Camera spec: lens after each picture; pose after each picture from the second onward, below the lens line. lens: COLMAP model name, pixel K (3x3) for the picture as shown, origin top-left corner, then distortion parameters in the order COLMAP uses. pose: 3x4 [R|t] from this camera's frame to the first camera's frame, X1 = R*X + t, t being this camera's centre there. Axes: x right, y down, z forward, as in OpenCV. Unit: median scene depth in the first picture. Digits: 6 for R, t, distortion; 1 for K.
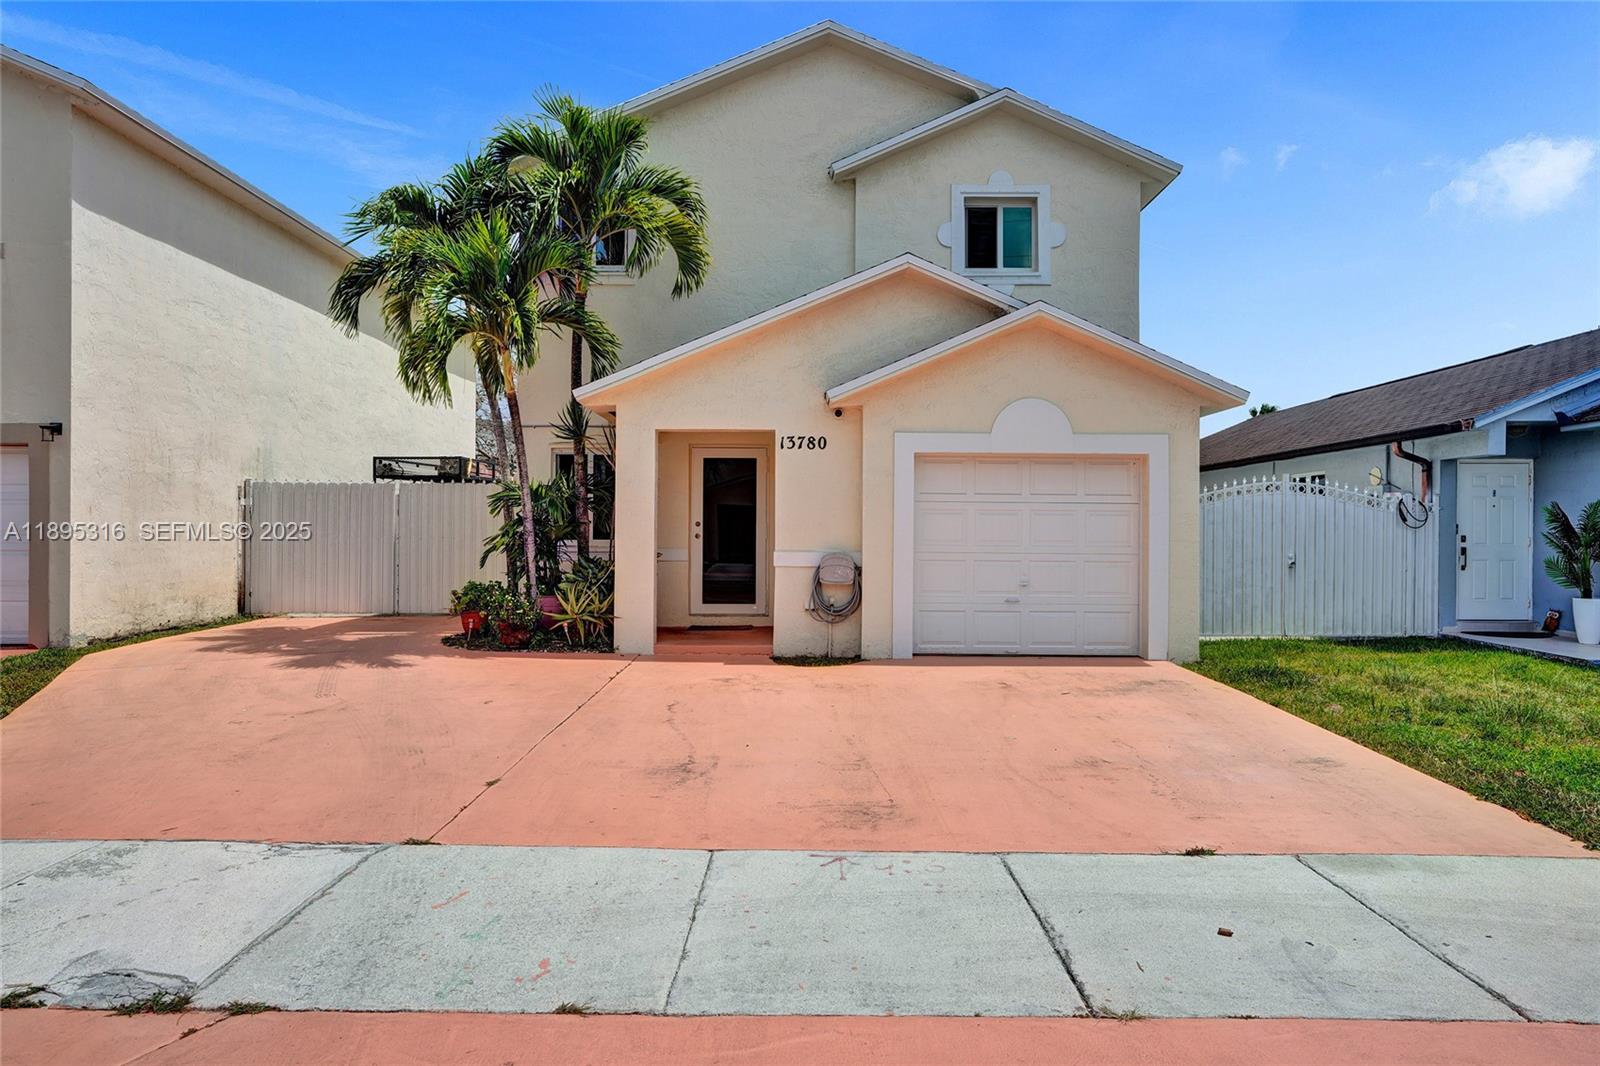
lens RADIAL K [[1020.3, 0, 806.1], [0, 1020.3, 535.8], [0, 0, 1]] dist [-0.005684, 0.016714]
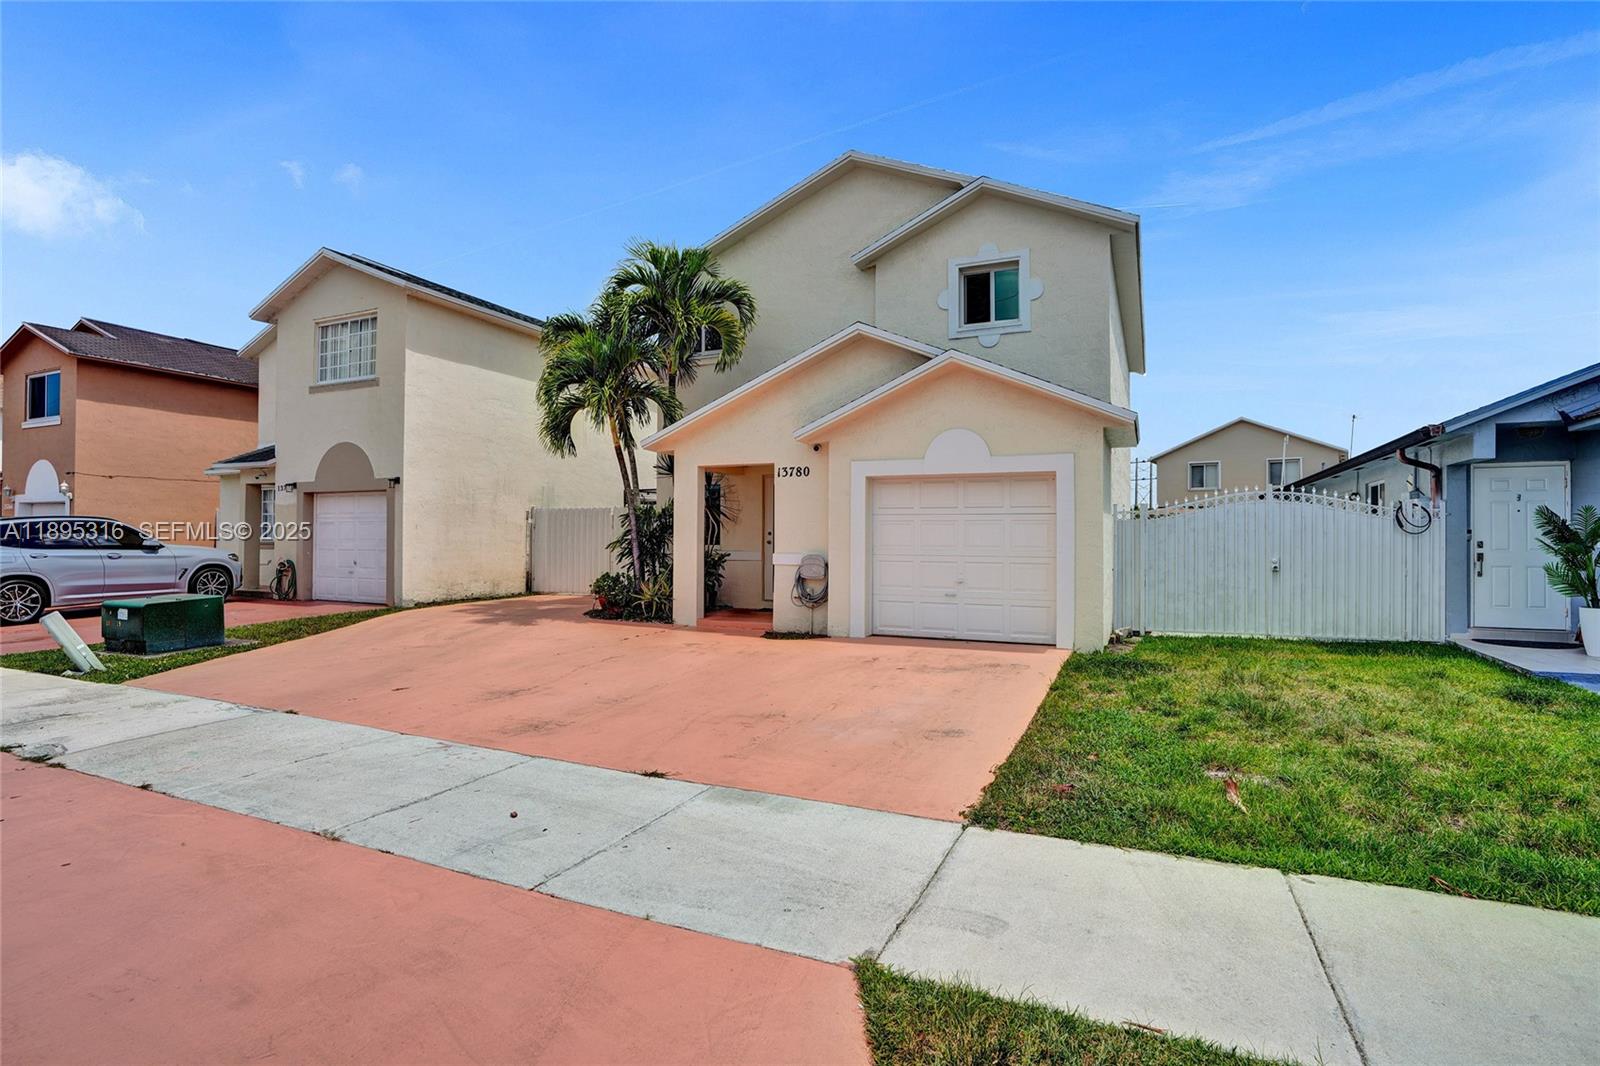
lens RADIAL K [[794.2, 0, 787.3], [0, 794.2, 534.4], [0, 0, 1]] dist [-0.019111, 0.005183]
pose [[0.910952, -0.004699, -0.412486, 0.403290], [-0.000083, 0.999933, -0.011573, 0.002240], [0.412513, 0.010577, 0.910890, 0.048243]]
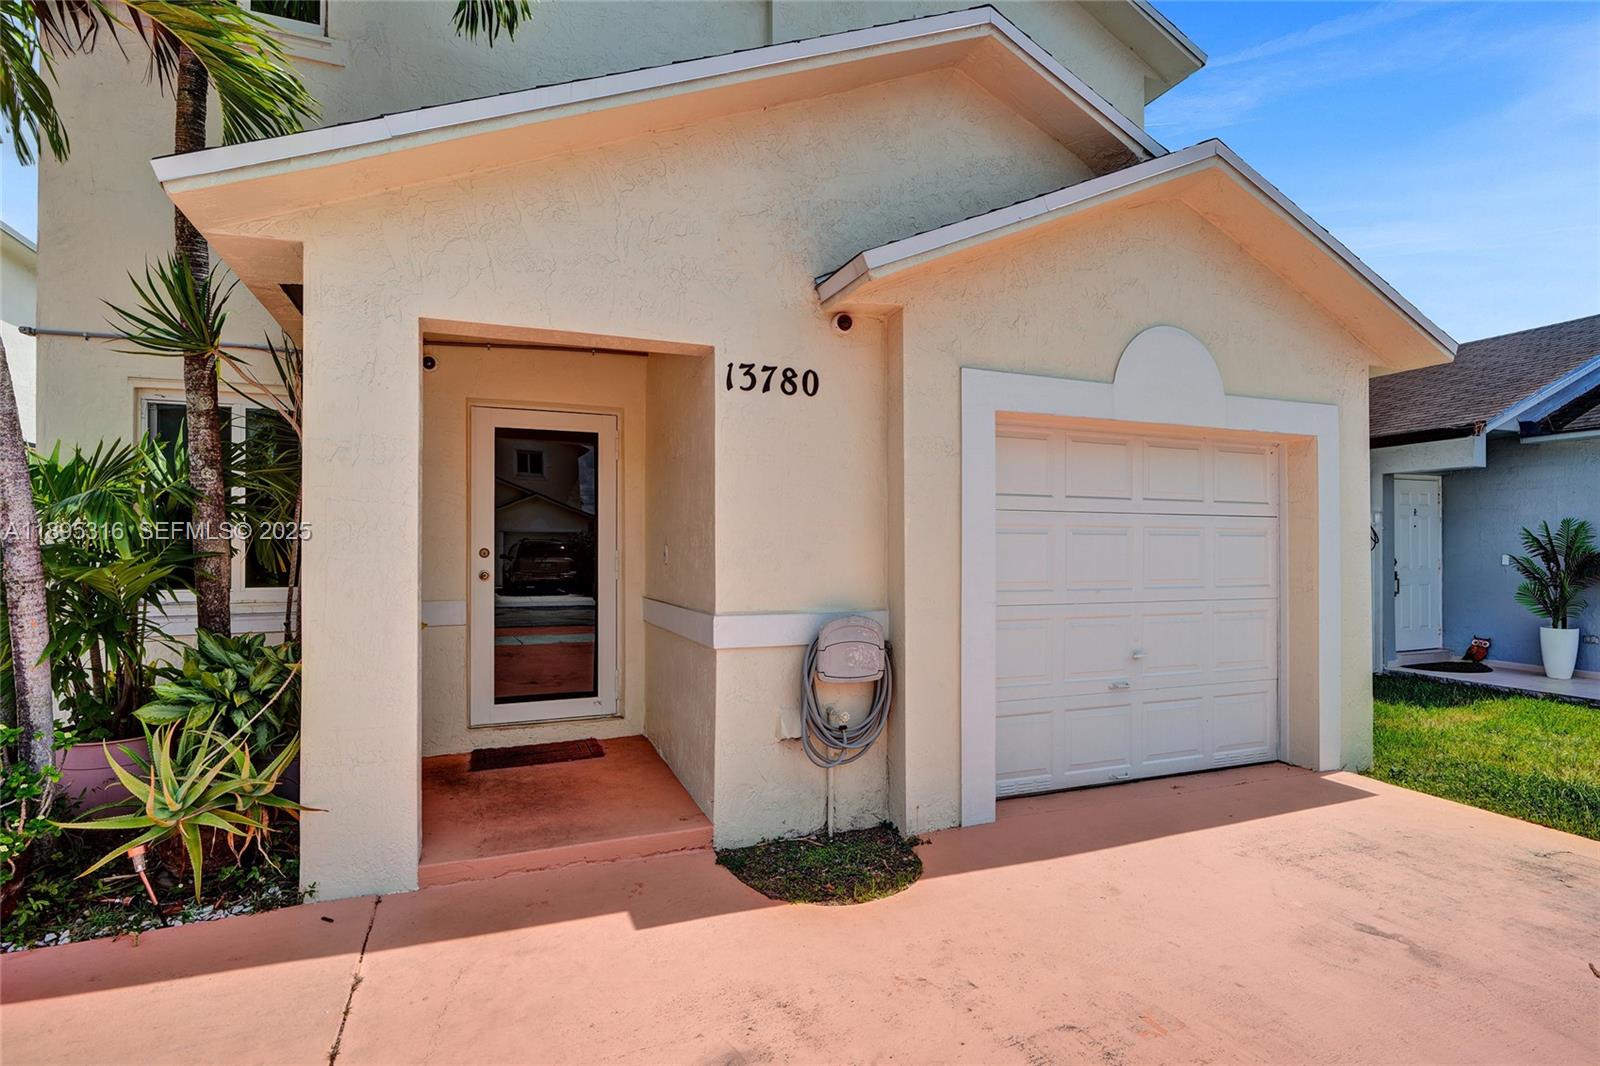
lens RADIAL K [[794.2, 0, 806.1], [0, 794.2, 543.3], [0, 0, 1]] dist [-0.019111, 0.005183]
pose [[0.924604, -0.003702, 0.380912, -0.121914], [0.007514, 0.999935, -0.008520, -0.013083], [-0.380856, 0.010740, 0.924572, 0.637414]]
